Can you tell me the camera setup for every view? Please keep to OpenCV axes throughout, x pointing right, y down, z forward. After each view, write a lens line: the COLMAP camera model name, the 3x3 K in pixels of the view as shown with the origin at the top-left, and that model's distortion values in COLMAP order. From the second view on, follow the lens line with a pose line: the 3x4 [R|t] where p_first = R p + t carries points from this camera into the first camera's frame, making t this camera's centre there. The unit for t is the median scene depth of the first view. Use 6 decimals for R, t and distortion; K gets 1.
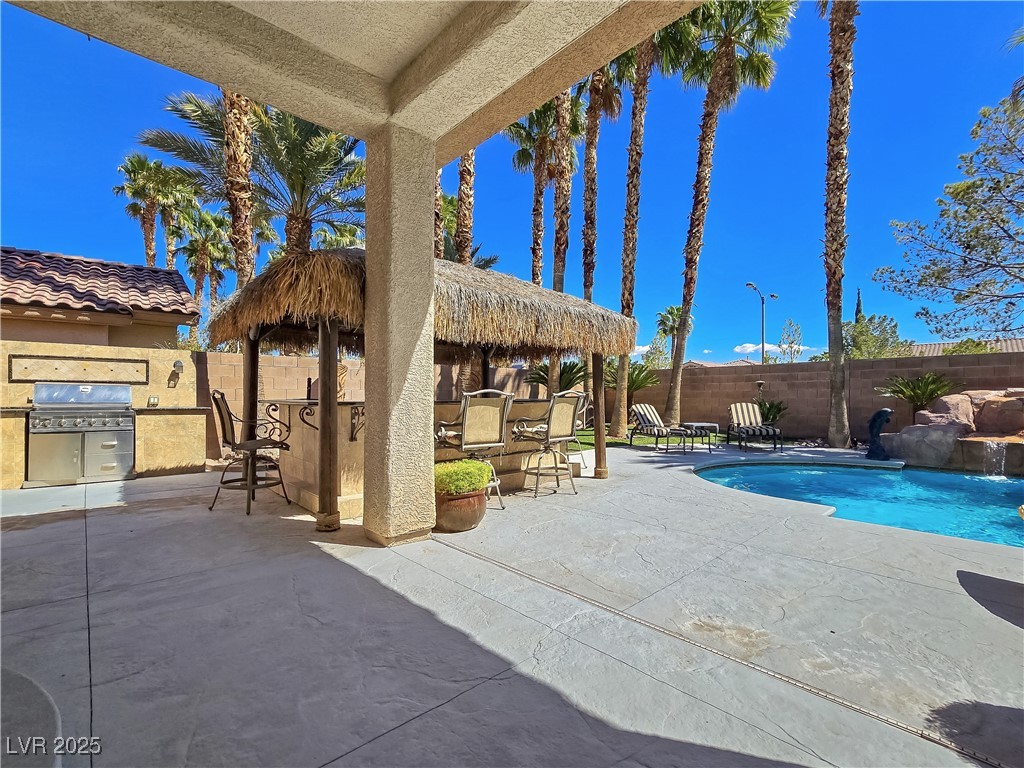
lens RADIAL K [[460.0, 0, 511.9], [0, 460.0, 393.8], [0, 0, 1]] dist [-0.002660, -0.000866]
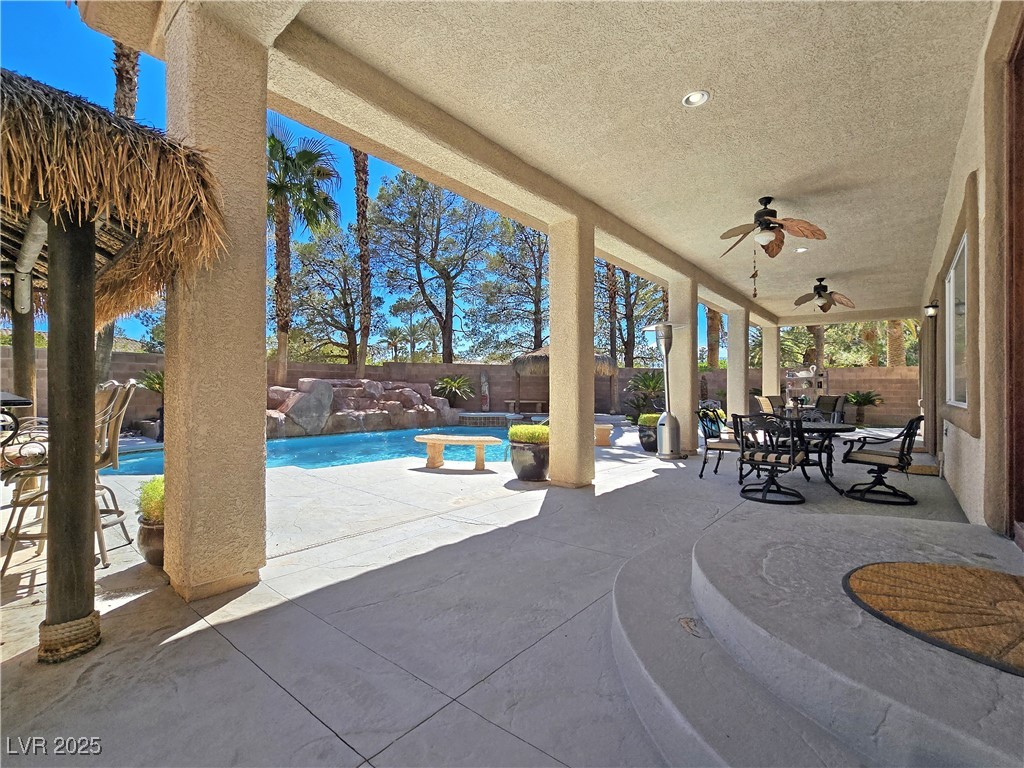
lens RADIAL K [[447.6, 0, 512.0], [0, 447.6, 384.0], [0, 0, 1]] dist [-0.000769, 0.000177]
pose [[-0.112977, 0.014321, 0.993494, -0.444121], [-0.017070, 0.999721, -0.016352, -0.000502], [-0.993451, -0.018807, -0.112701, 0.269566]]
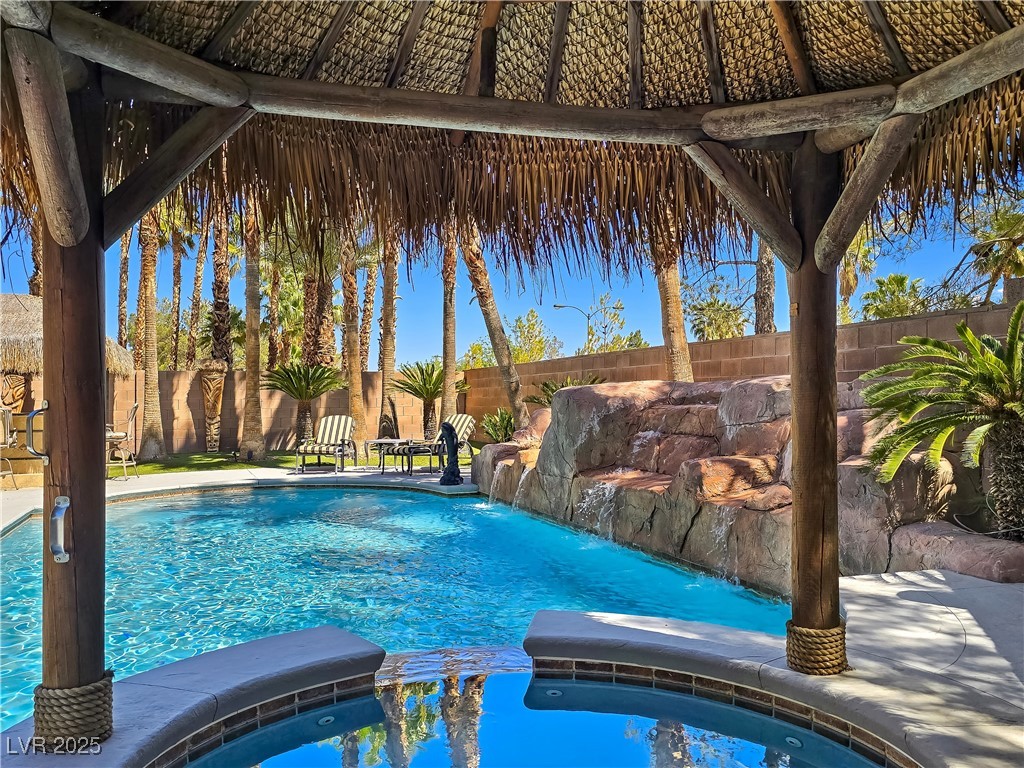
lens RADIAL K [[881.6, 0, 532.0], [0, 881.6, 397.2], [0, 0, 1]] dist [0.068633, -0.075910]
pose [[0.913816, -0.003888, -0.406110, 1.625308], [0.006639, 0.999964, 0.005367, -0.022156], [0.406074, -0.007600, 0.913808, -0.403462]]
